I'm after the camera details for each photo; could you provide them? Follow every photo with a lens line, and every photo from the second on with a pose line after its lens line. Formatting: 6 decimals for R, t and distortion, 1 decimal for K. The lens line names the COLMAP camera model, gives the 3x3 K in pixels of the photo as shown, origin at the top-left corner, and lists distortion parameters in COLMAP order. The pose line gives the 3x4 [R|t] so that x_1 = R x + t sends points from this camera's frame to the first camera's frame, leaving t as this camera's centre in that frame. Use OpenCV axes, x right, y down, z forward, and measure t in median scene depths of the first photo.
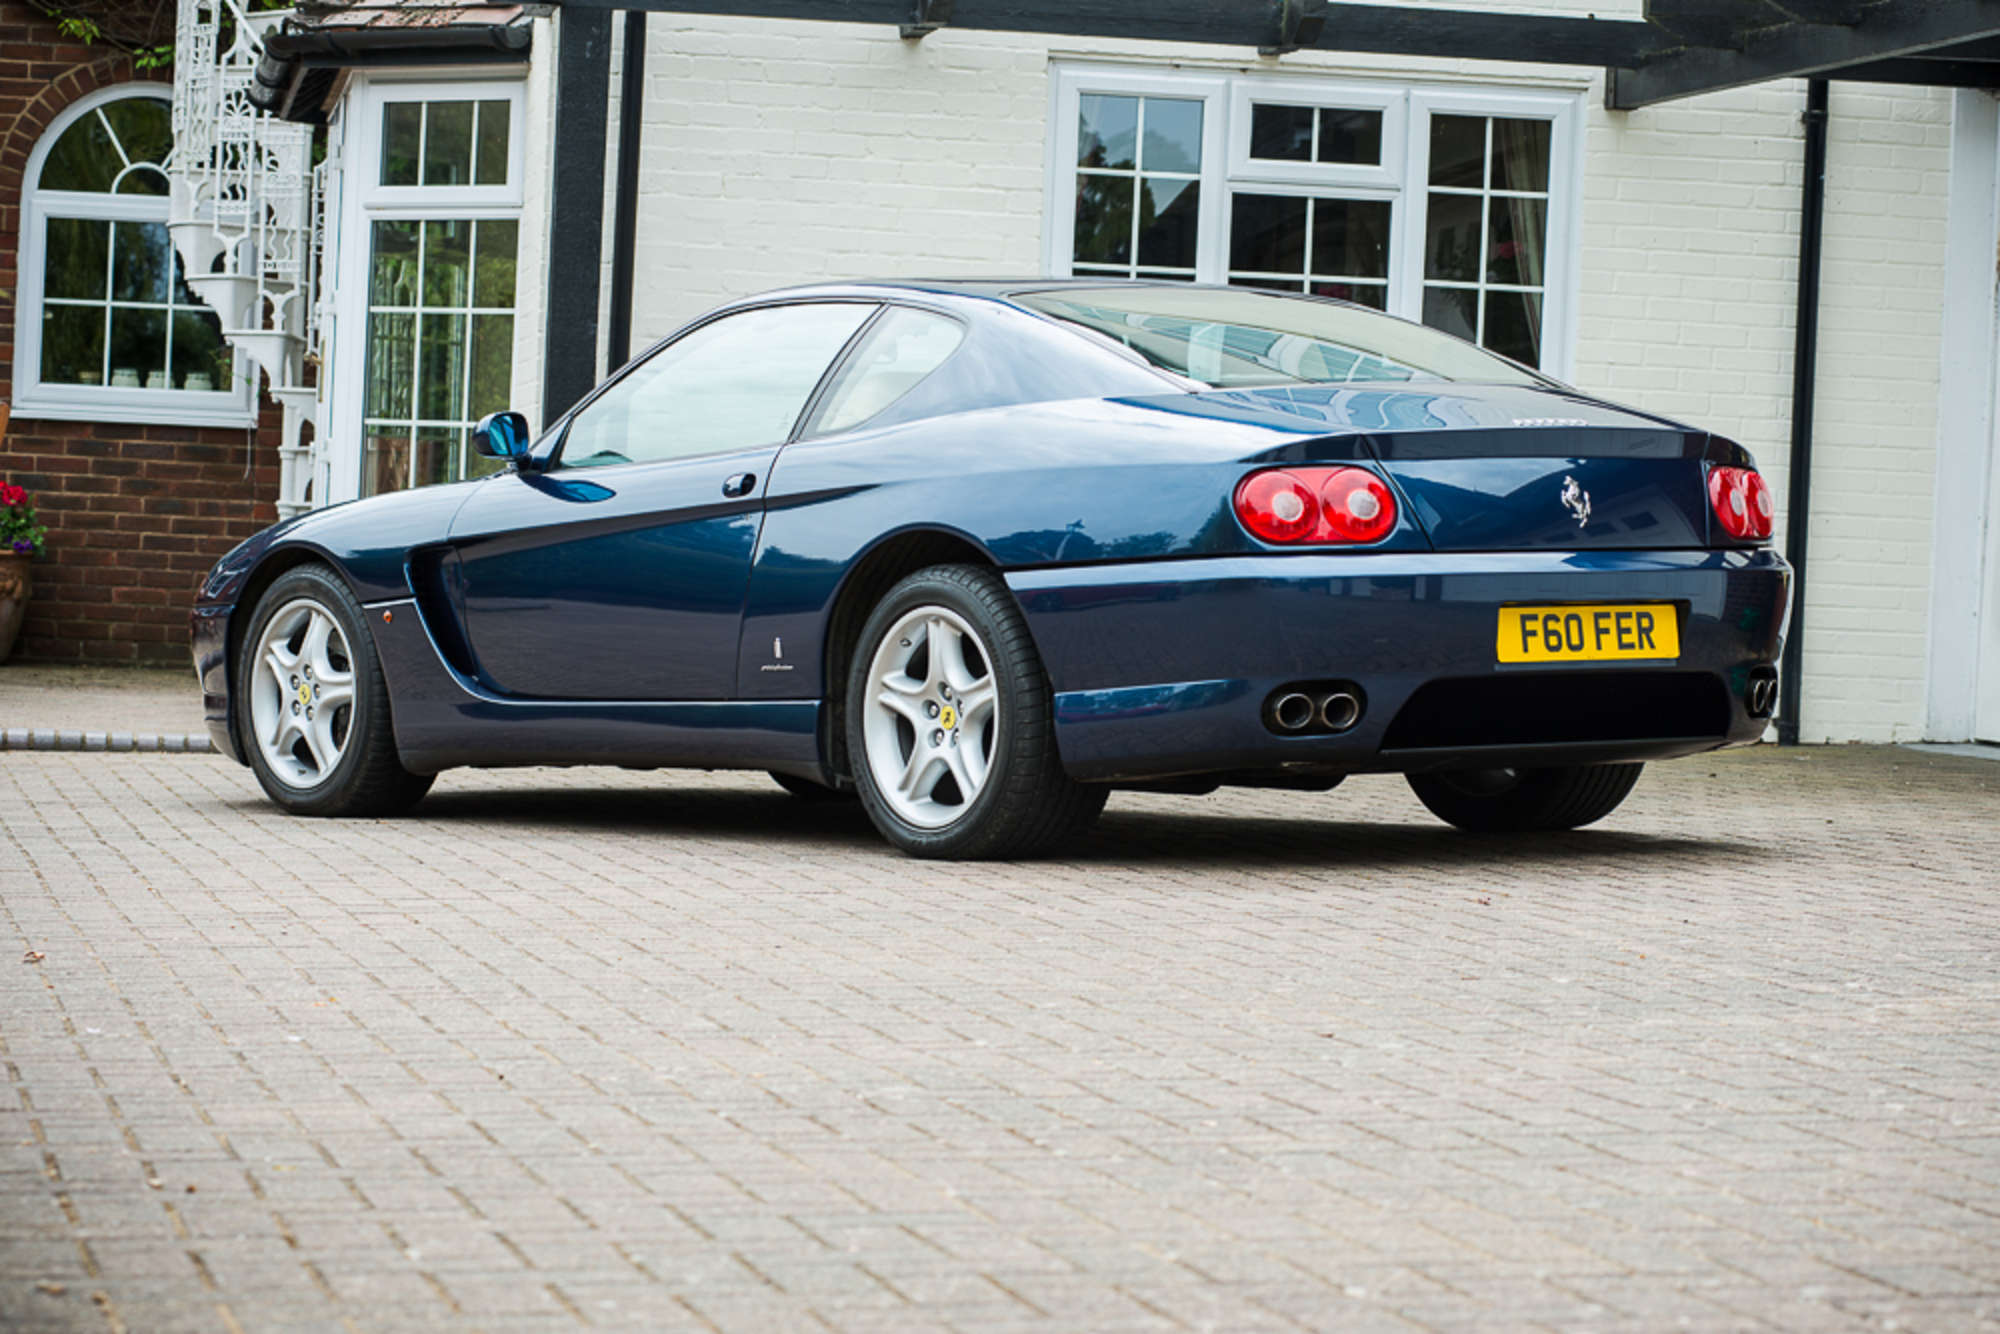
lens RADIAL K [[5667.9, 0, 1001.7], [0, 5667.9, 668.3], [0, 0, 1]] dist [-0.066595, 0.000000]
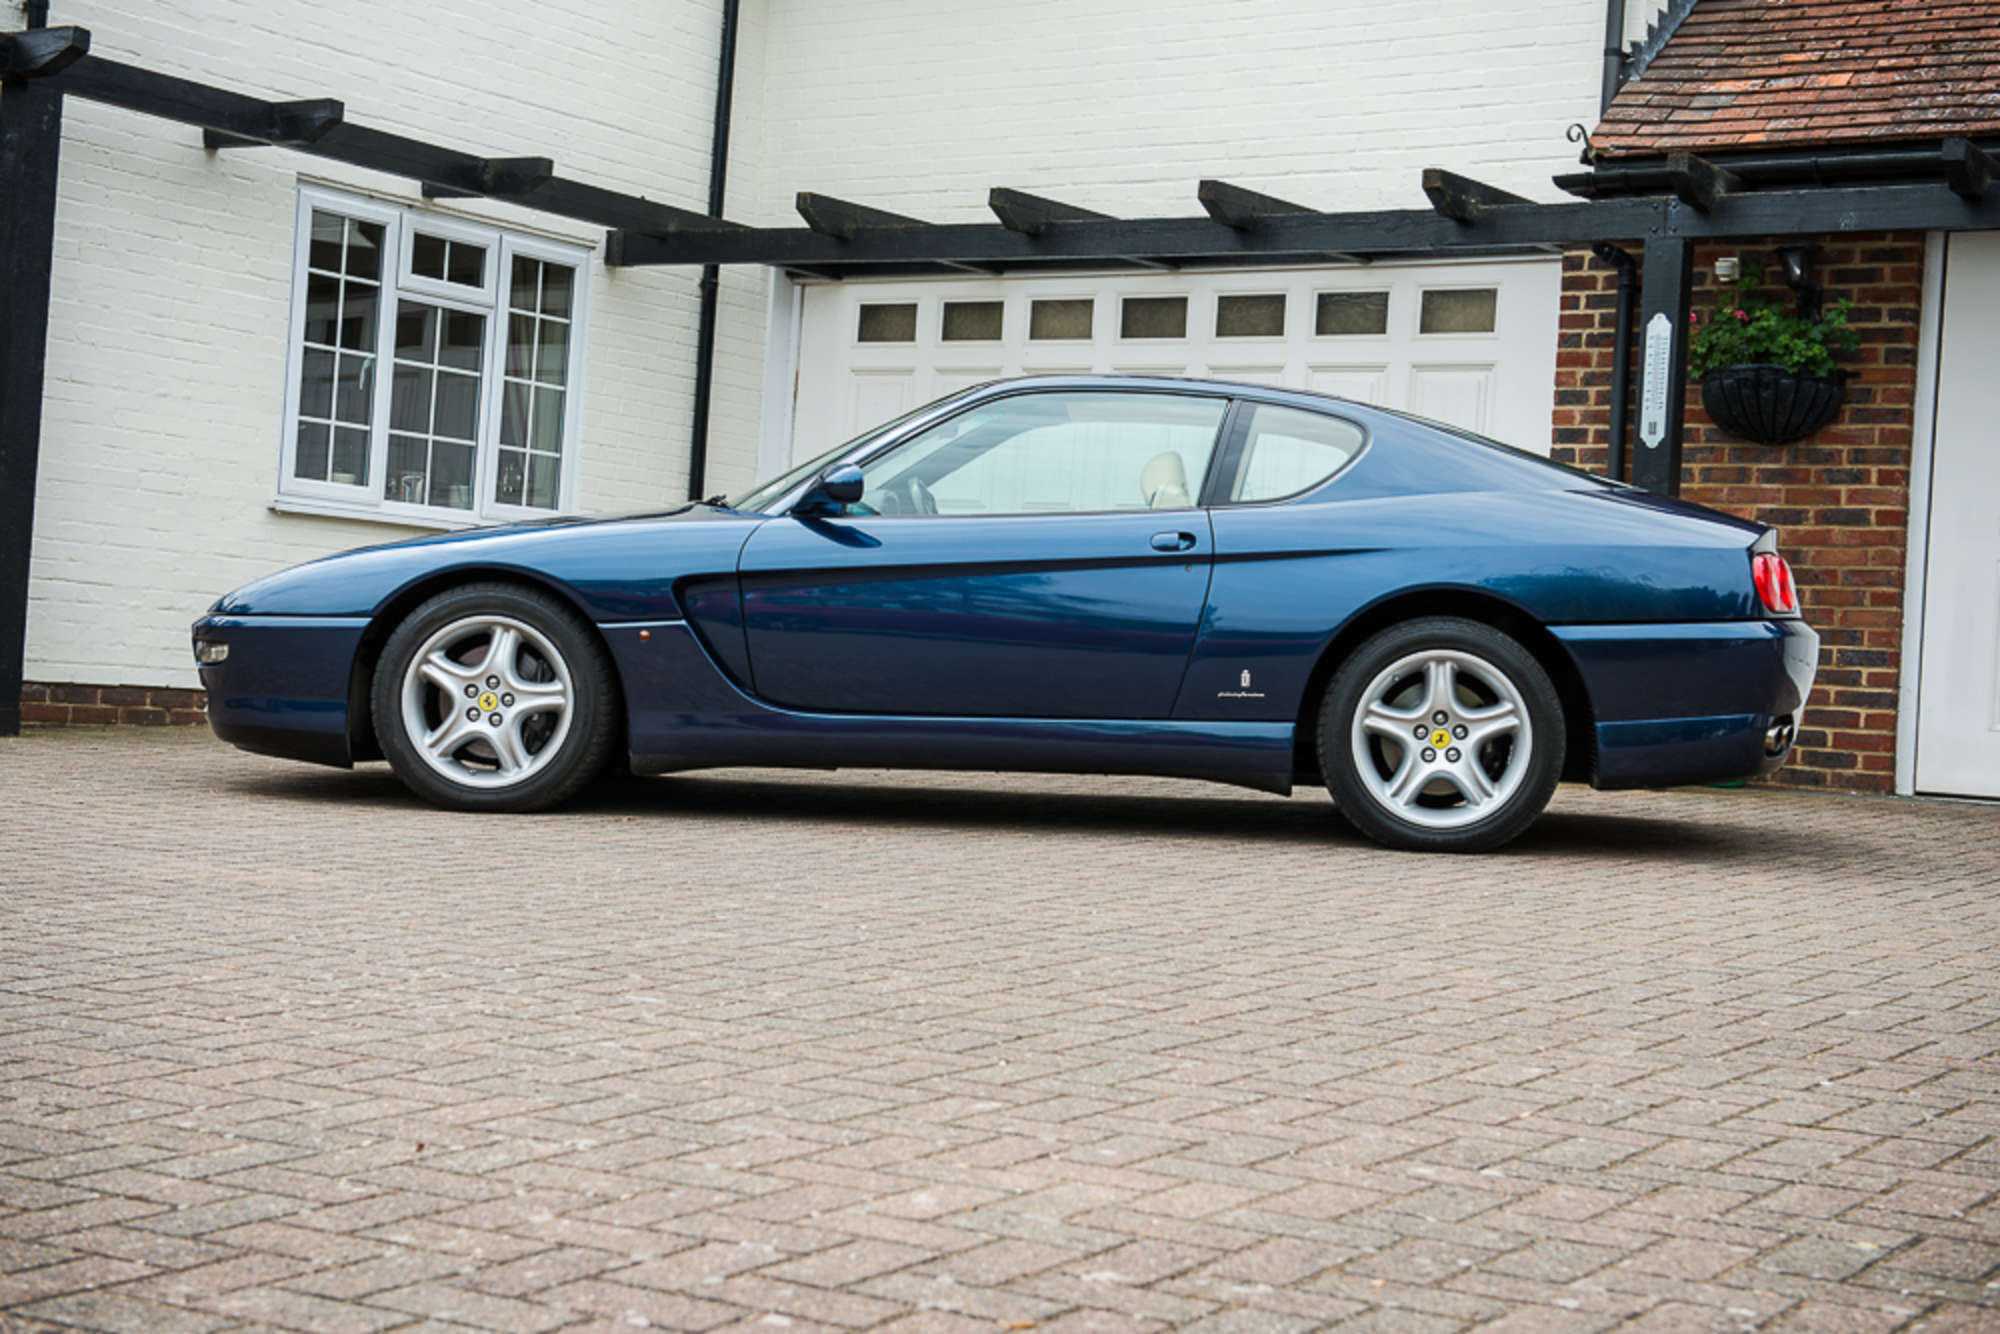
lens RADIAL K [[3027.0, 0, 997.8], [0, 3027.0, 660.3], [0, 0, 1]] dist [0.112789, 0.000000]
pose [[0.695992, 0.008684, 0.717997, -0.382857], [-0.020789, 0.999751, 0.008059, -0.008279], [-0.717748, -0.020535, 0.696000, 0.414409]]
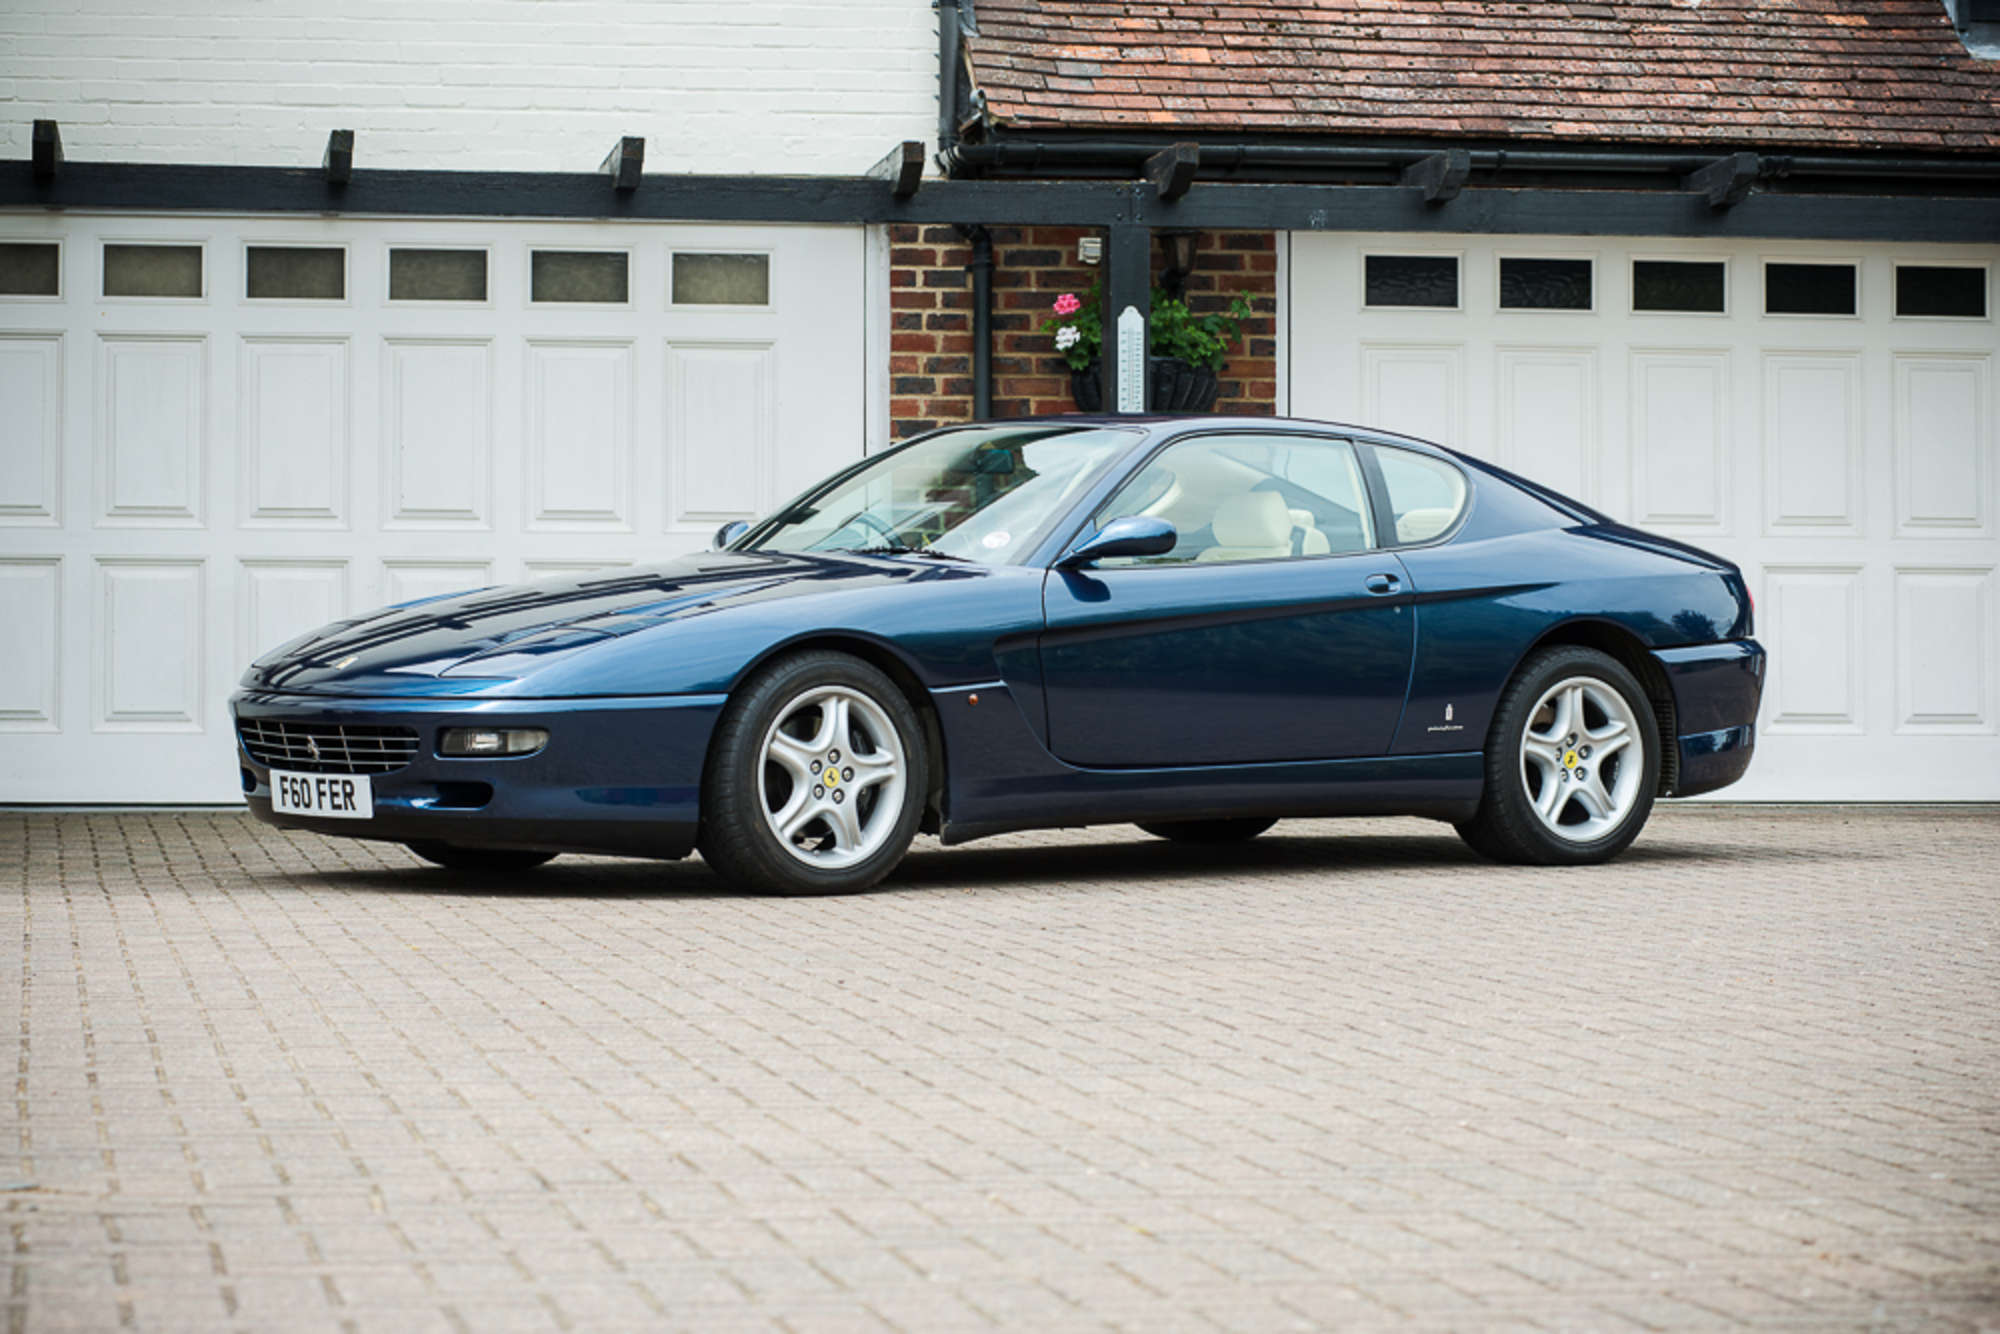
lens RADIAL K [[5567.8, 0, 999.5], [0, 5567.8, 666.5], [0, 0, 1]] dist [0.002317, 0.000000]
pose [[0.028151, -0.012755, 0.999522, -0.909486], [0.019866, 0.999728, 0.012198, -0.022018], [-0.999406, 0.019513, 0.028397, 0.752260]]
